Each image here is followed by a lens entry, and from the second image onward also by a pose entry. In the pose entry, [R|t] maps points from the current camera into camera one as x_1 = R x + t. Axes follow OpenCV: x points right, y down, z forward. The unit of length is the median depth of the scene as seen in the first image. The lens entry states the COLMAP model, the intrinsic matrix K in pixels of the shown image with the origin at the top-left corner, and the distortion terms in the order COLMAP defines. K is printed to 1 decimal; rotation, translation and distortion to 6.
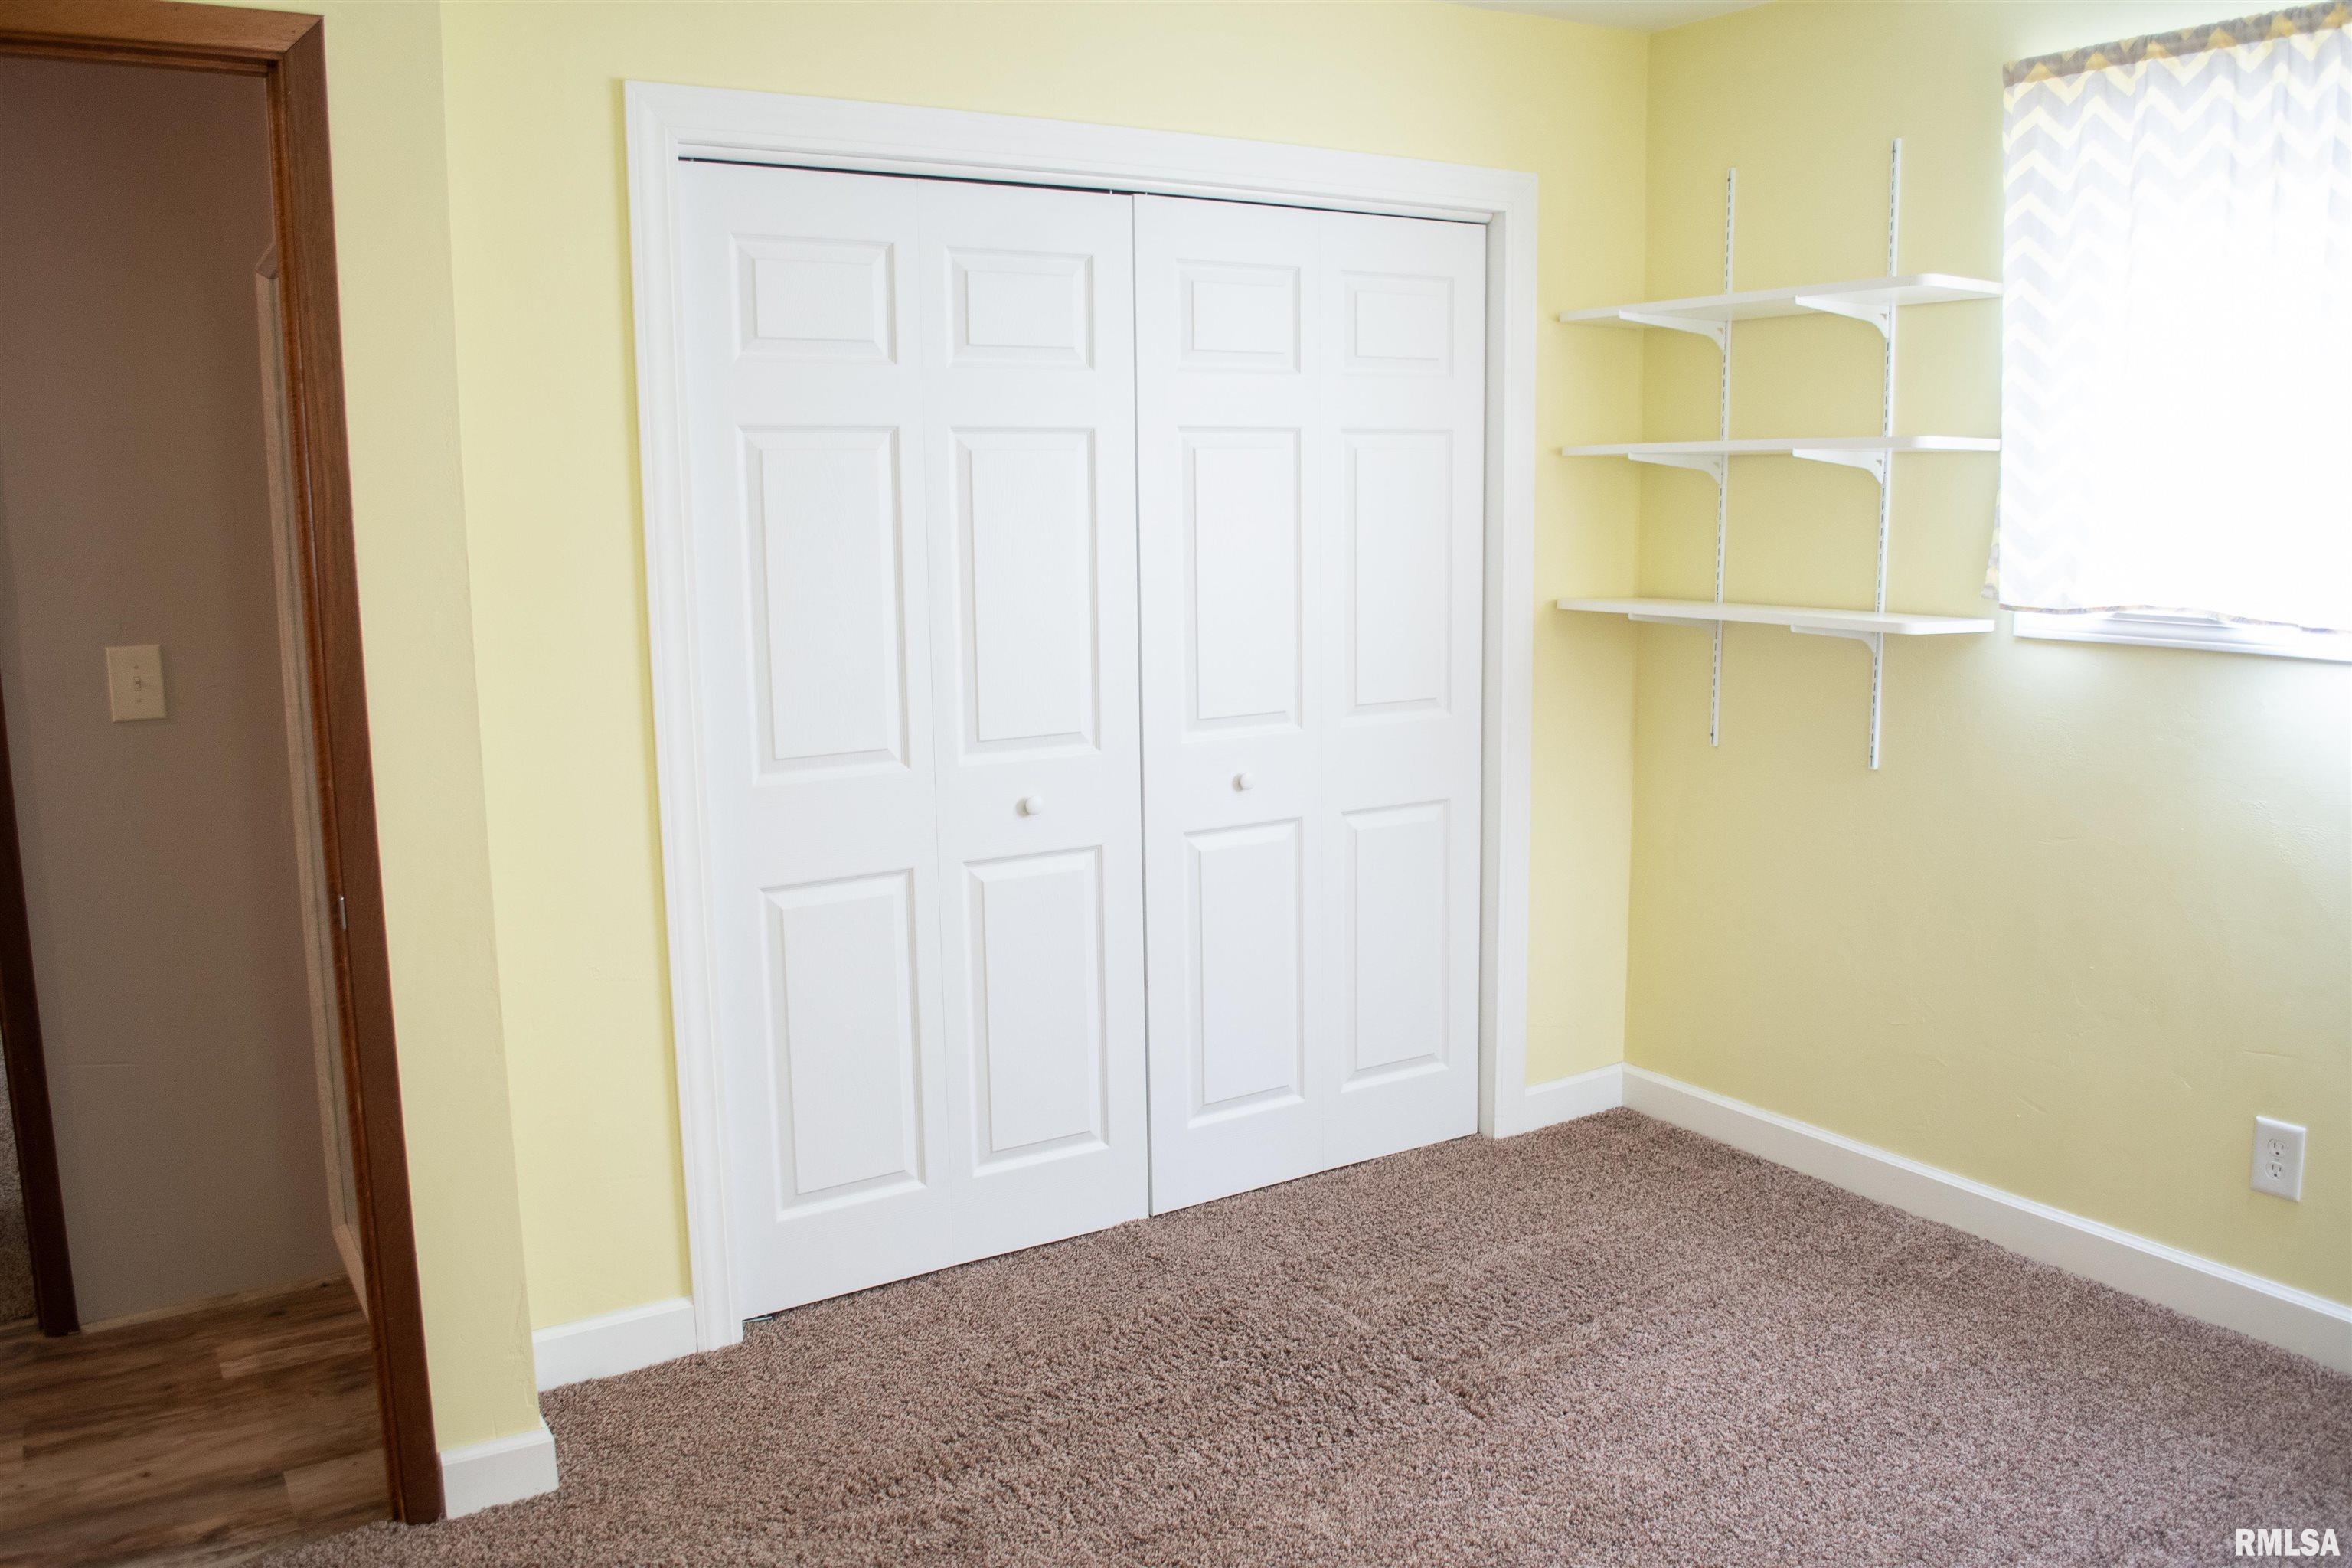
lens RADIAL K [[1843.9, 0, 1120.0], [0, 1843.9, 775.5], [0, 0, 1]] dist [-0.075661, 0.003864]
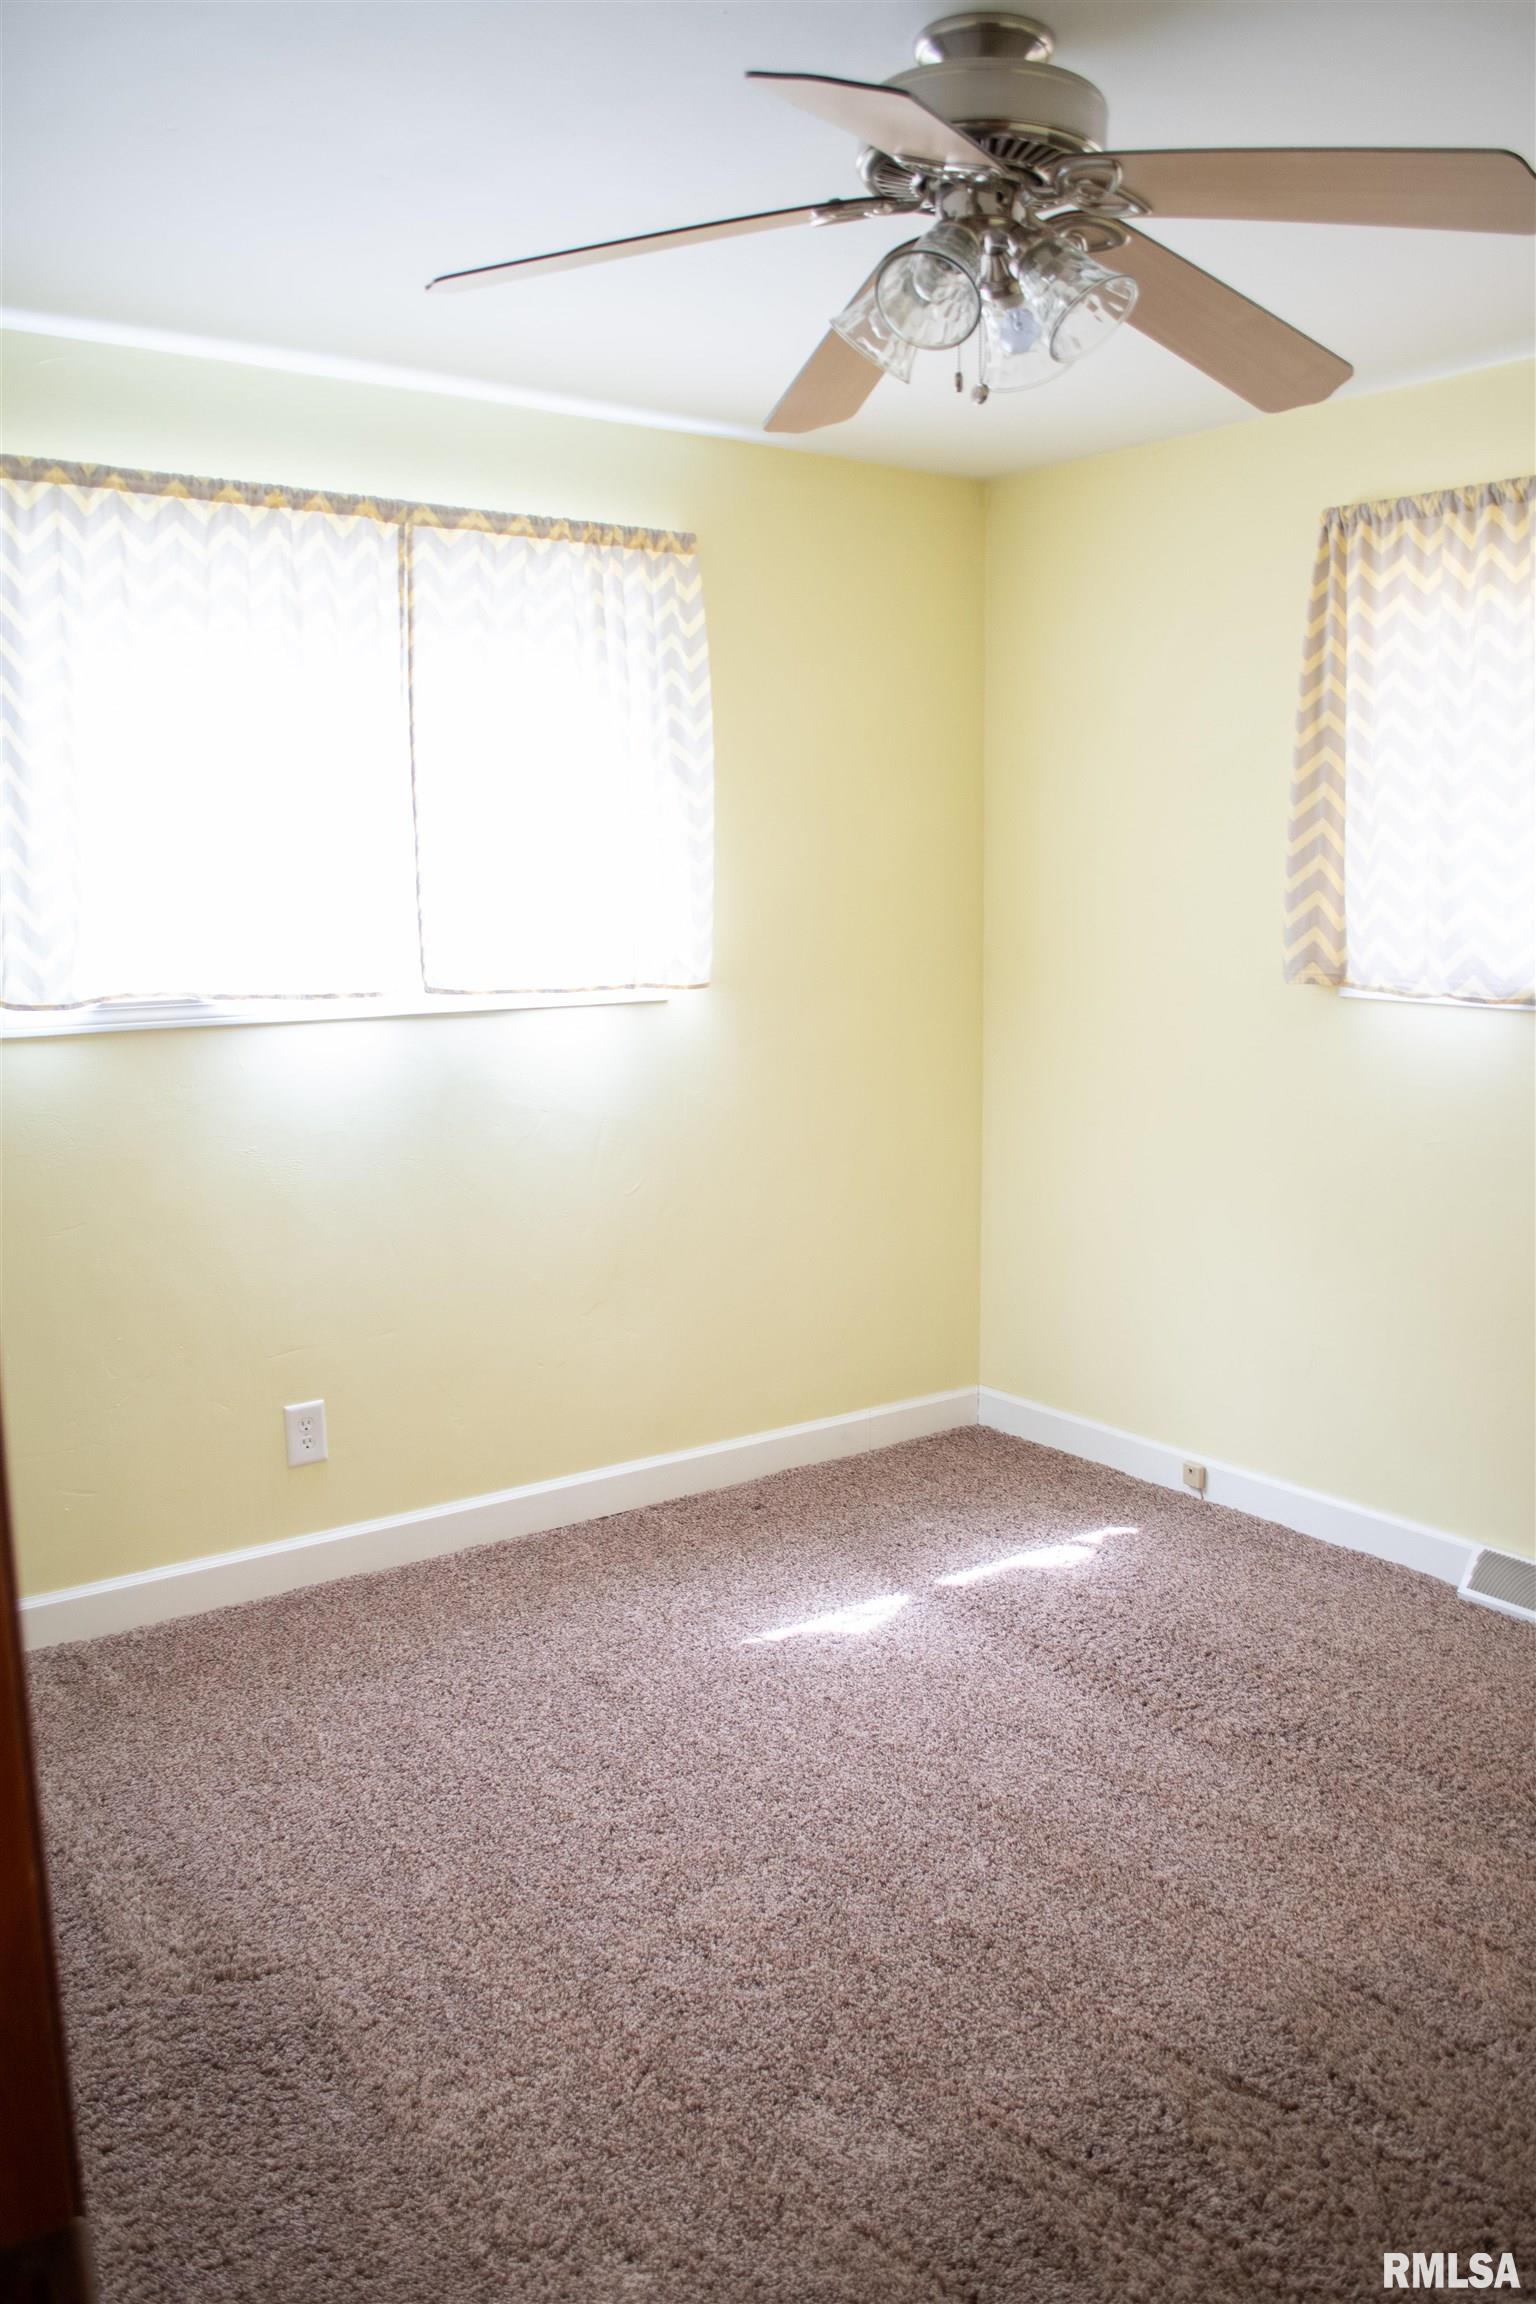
lens RADIAL K [[1806.2, 0, 768.0], [0, 1806.2, 1152.0], [0, 0, 1]] dist [-0.075661, 0.003864]
pose [[-0.096750, -0.129686, 0.986824, -0.565345], [0.167240, 0.975260, 0.144563, -0.096908], [-0.981158, 0.179022, -0.072668, 0.747320]]
